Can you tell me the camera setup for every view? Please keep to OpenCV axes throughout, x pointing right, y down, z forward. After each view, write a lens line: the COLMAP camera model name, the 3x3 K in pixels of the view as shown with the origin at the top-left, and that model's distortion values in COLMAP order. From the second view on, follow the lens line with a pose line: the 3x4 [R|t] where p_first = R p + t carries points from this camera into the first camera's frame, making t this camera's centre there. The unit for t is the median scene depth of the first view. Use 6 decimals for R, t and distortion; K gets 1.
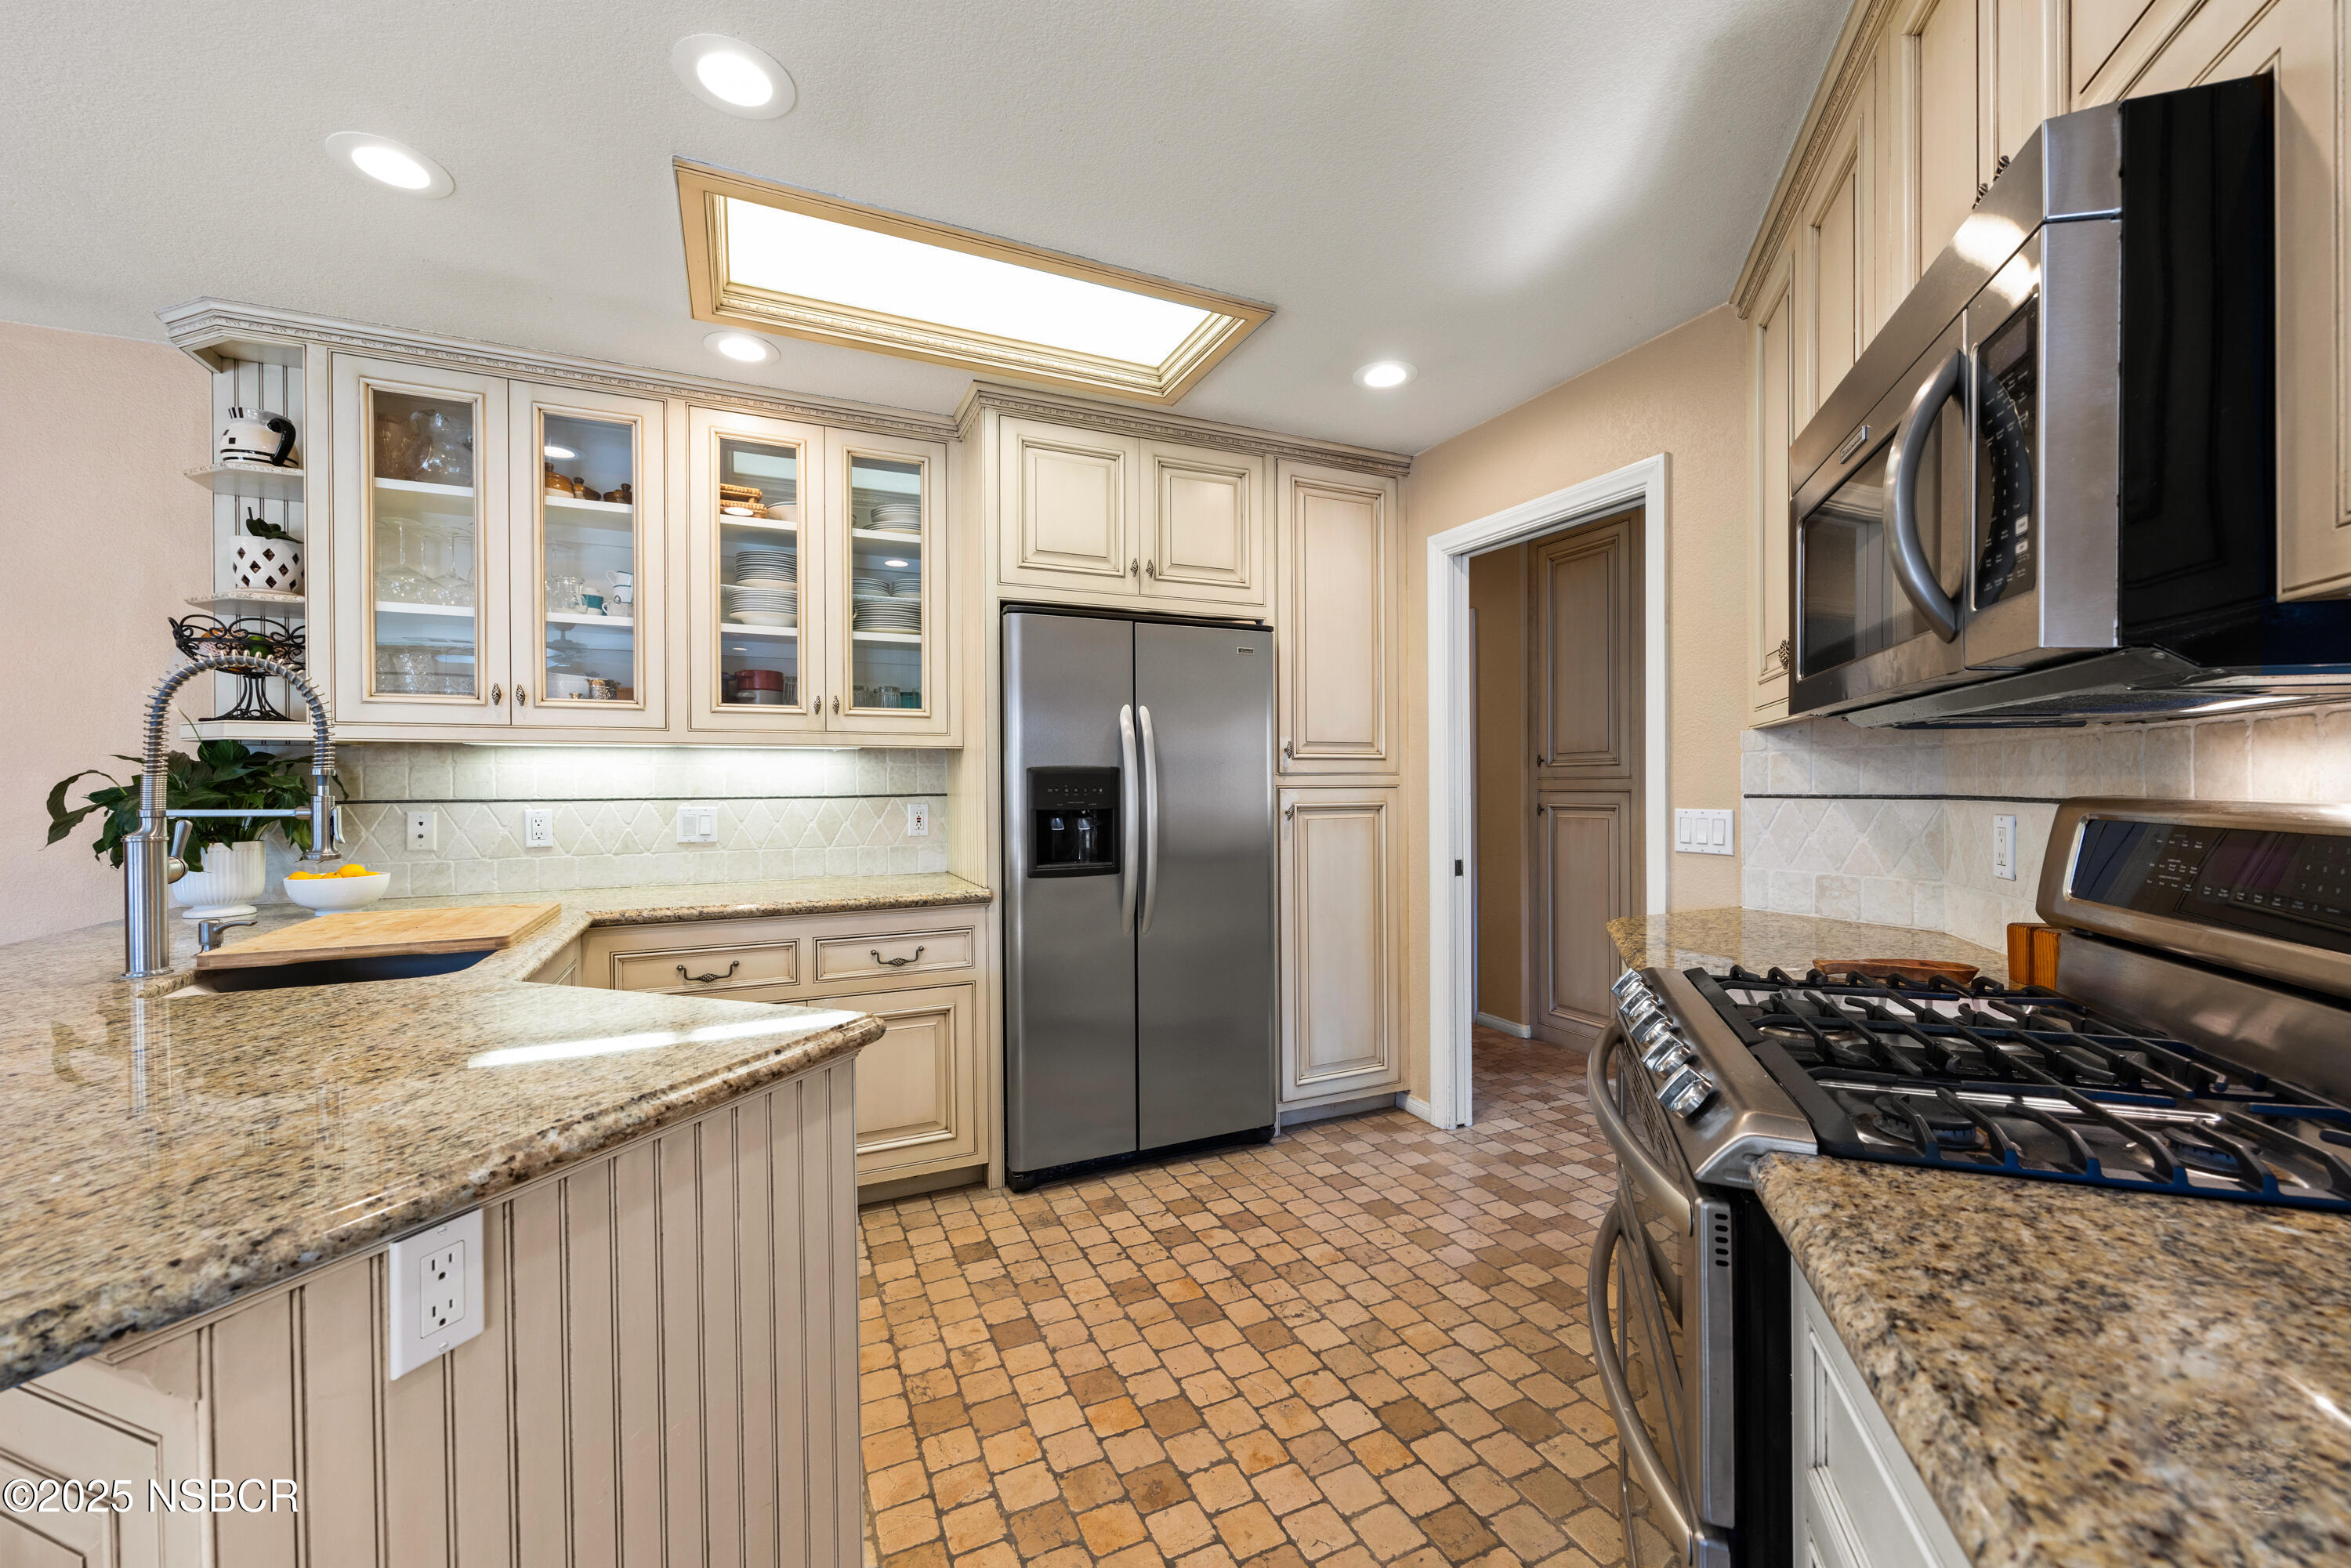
lens RADIAL K [[946.6, 0, 1175.5], [0, 946.6, 784.0], [0, 0, 1]] dist [0.000256, 0.000374]
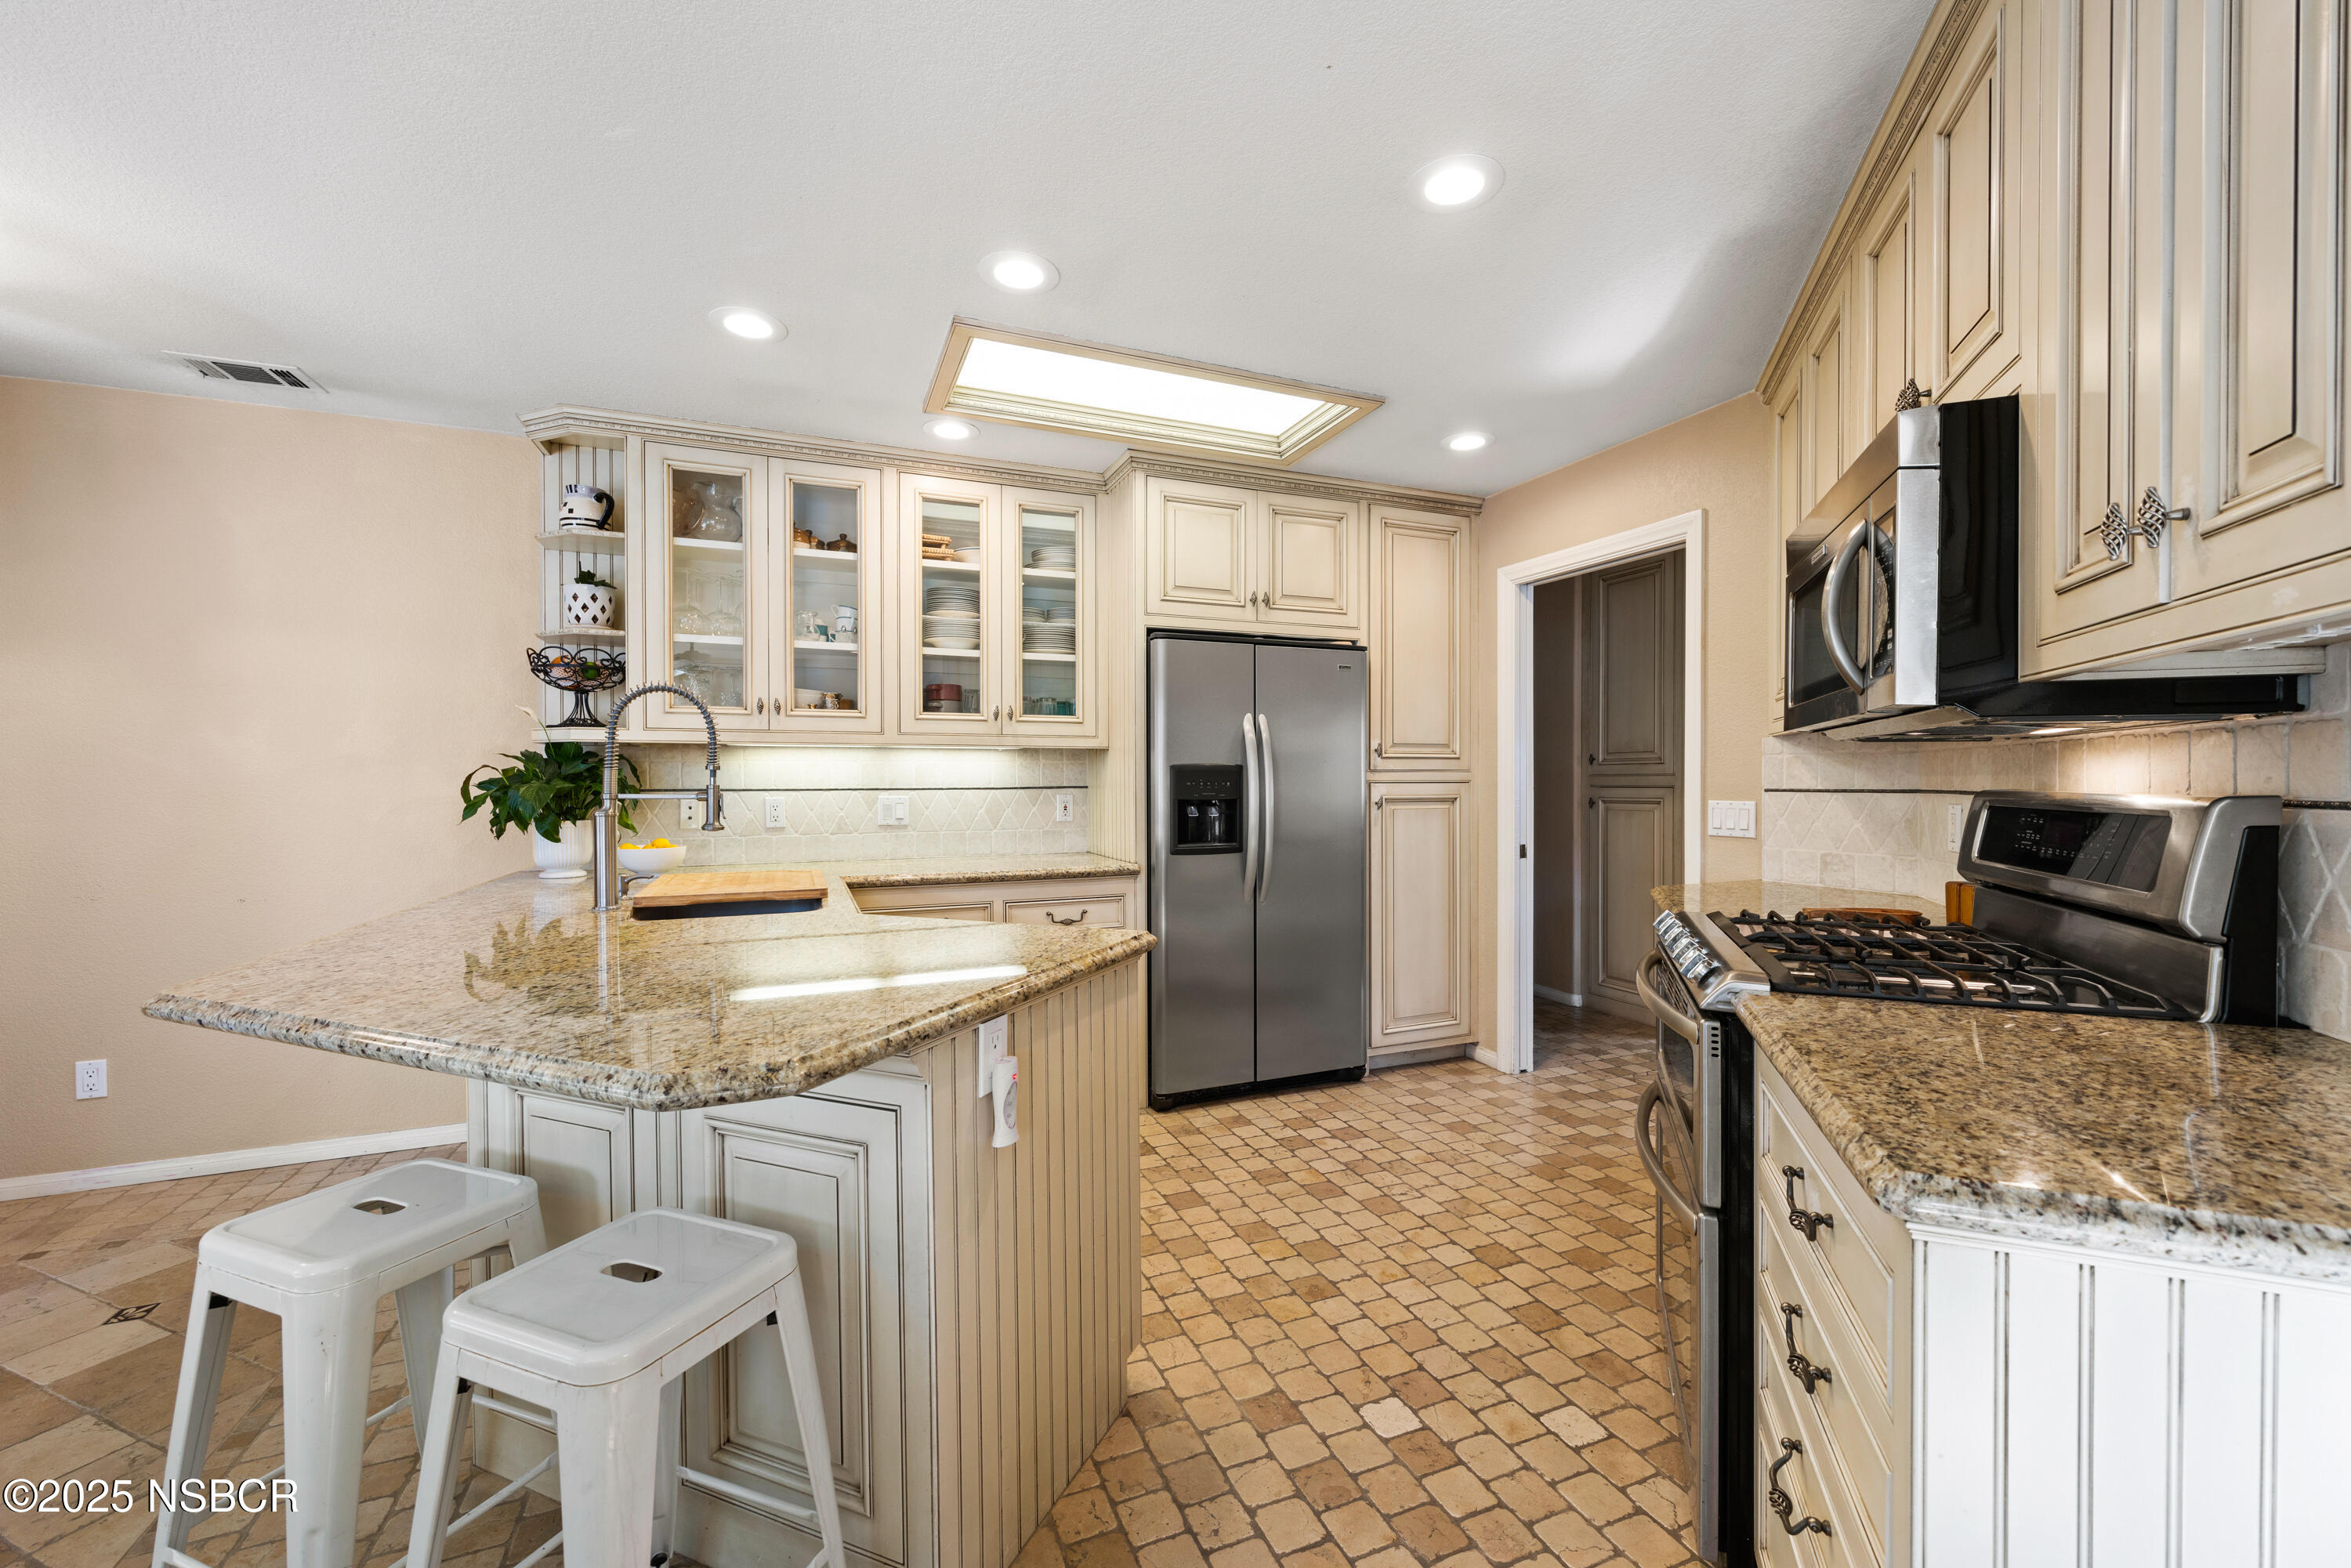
lens RADIAL K [[946.6, 0, 1175.5], [0, 946.6, 784.0], [0, 0, 1]] dist [0.000256, 0.000374]
pose [[0.999155, 0.004096, -0.040896, -0.103946], [-0.003877, 0.999978, 0.005414, 0.000738], [0.040917, -0.005251, 0.999149, -0.235118]]
